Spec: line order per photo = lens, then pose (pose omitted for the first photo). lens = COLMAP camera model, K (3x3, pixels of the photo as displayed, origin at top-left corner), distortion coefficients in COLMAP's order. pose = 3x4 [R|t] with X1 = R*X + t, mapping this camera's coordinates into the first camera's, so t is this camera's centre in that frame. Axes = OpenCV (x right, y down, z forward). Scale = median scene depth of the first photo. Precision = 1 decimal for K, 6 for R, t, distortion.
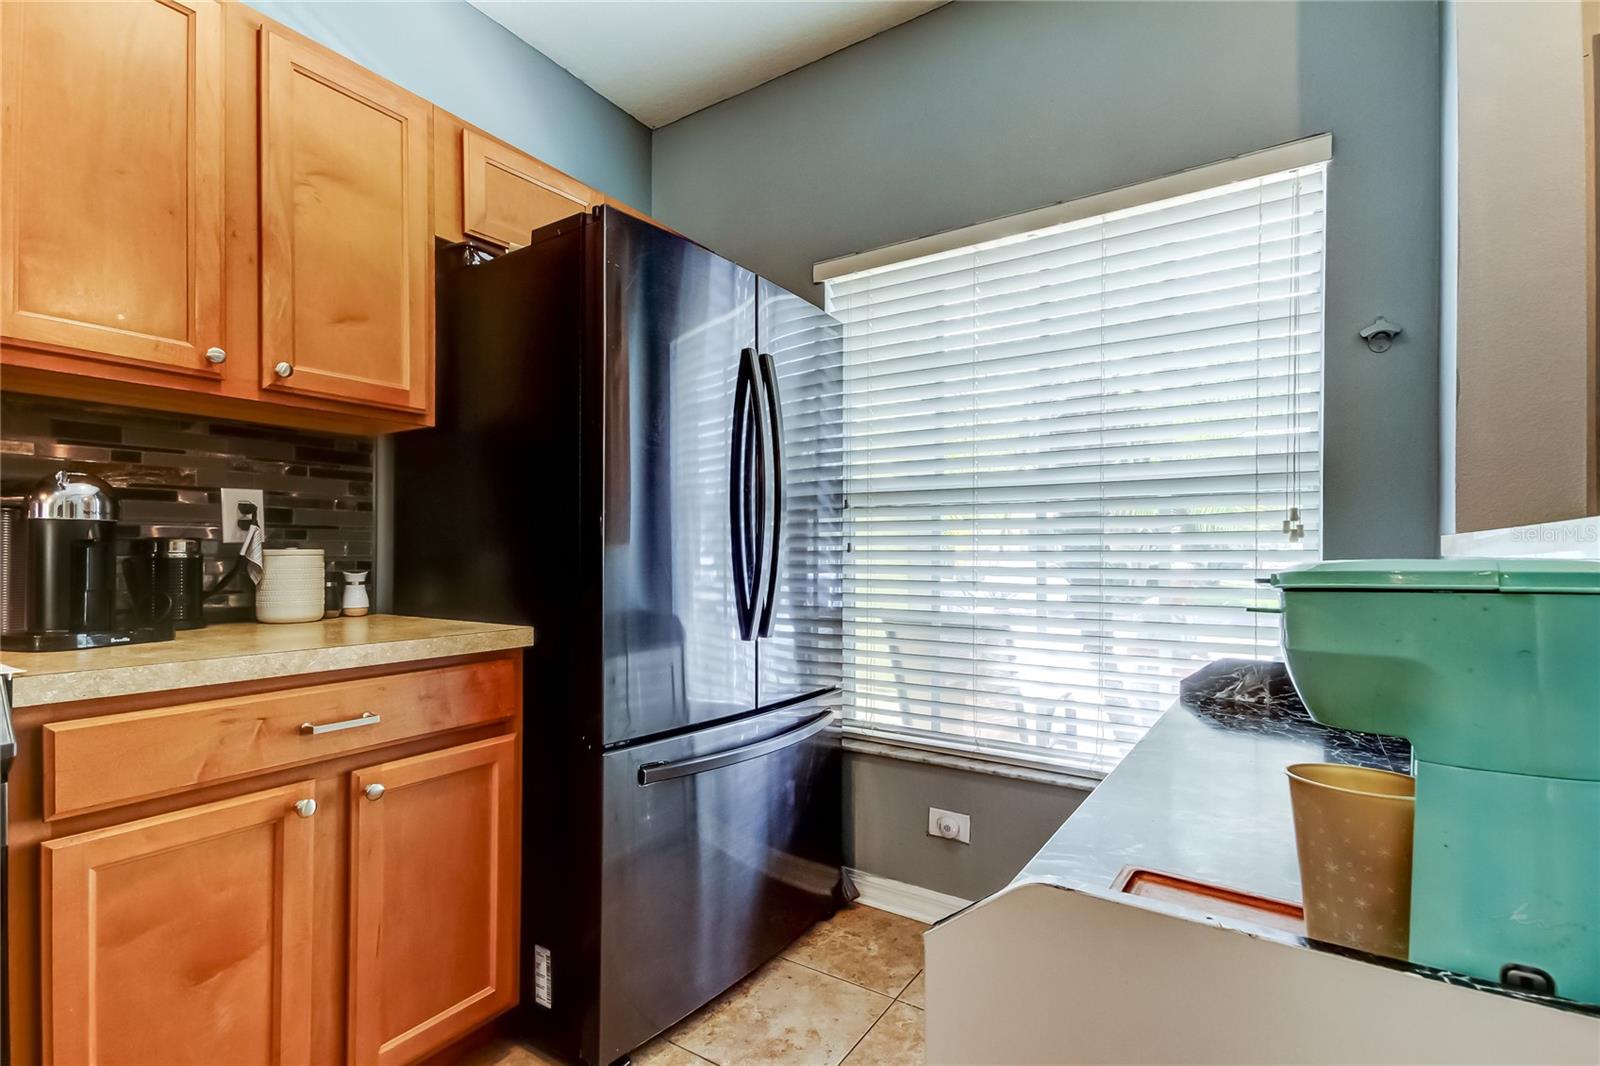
lens RADIAL K [[745.3, 0, 852.0], [0, 745.3, 545.0], [0, 0, 1]] dist [0.020489, -0.003859]
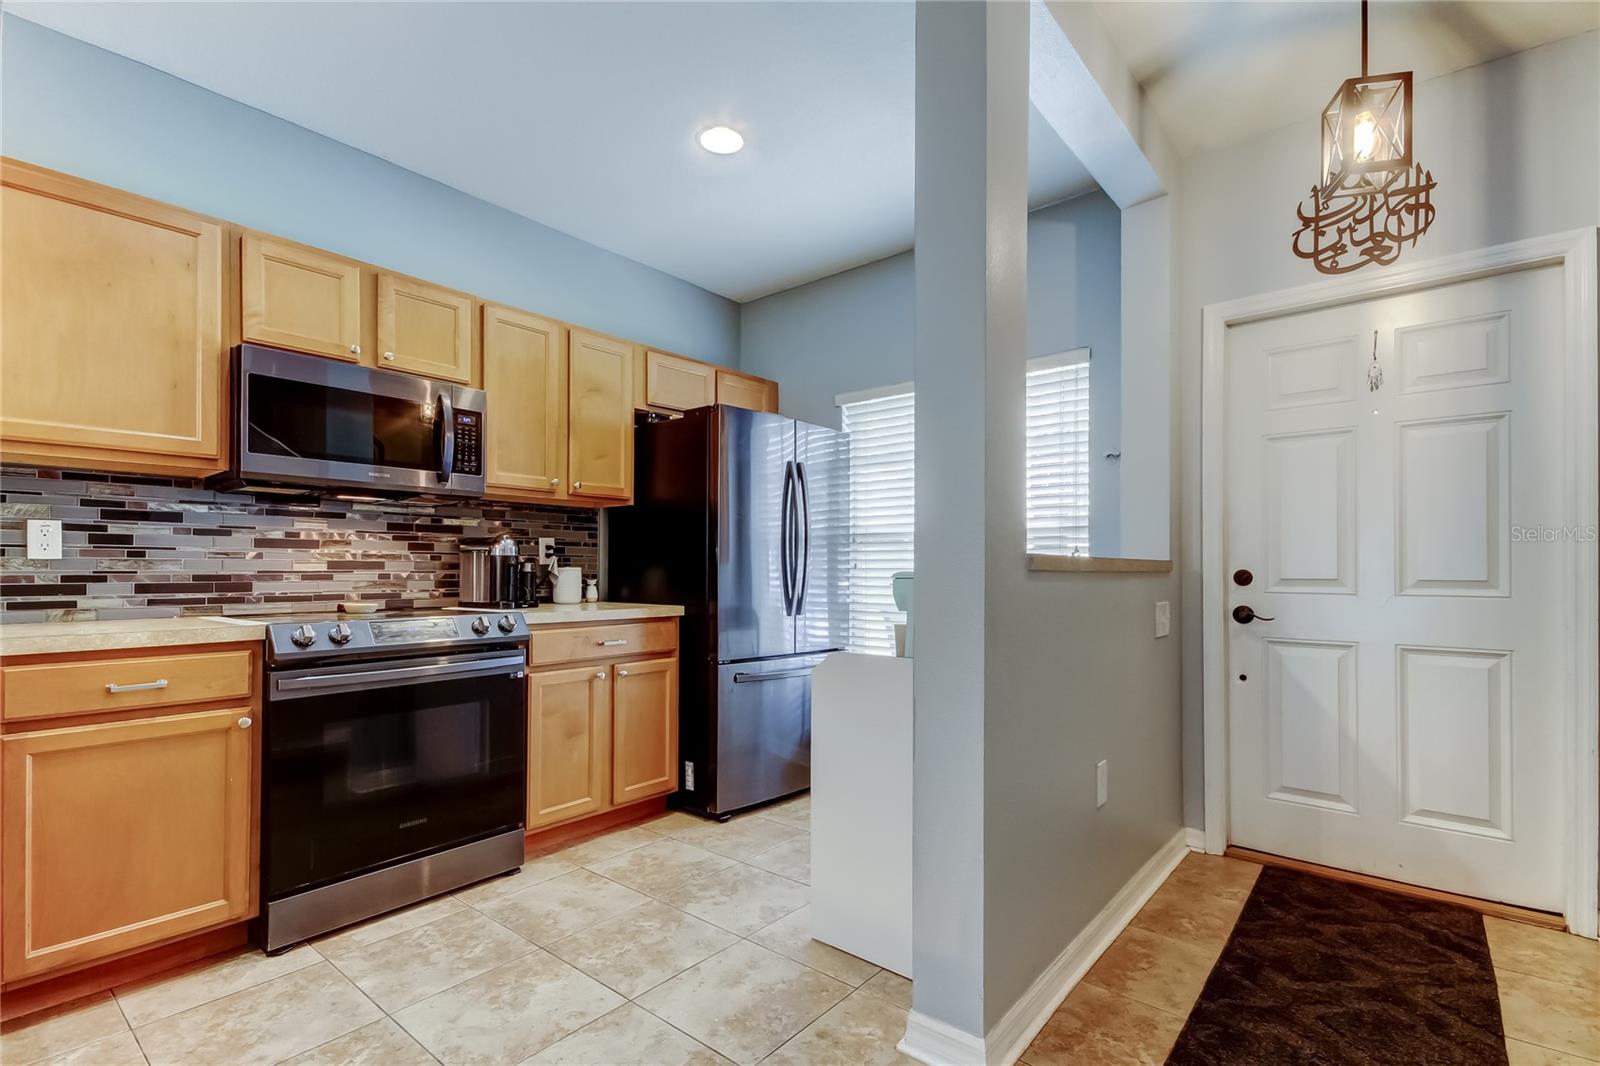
lens RADIAL K [[745.3, 0, 832.2], [0, 745.3, 553.1], [0, 0, 1]] dist [0.020489, -0.003859]
pose [[0.991423, -0.000973, -0.130686, 0.226216], [-0.000430, 0.999943, -0.010708, -0.011675], [0.130689, 0.010673, 0.991366, -0.912683]]
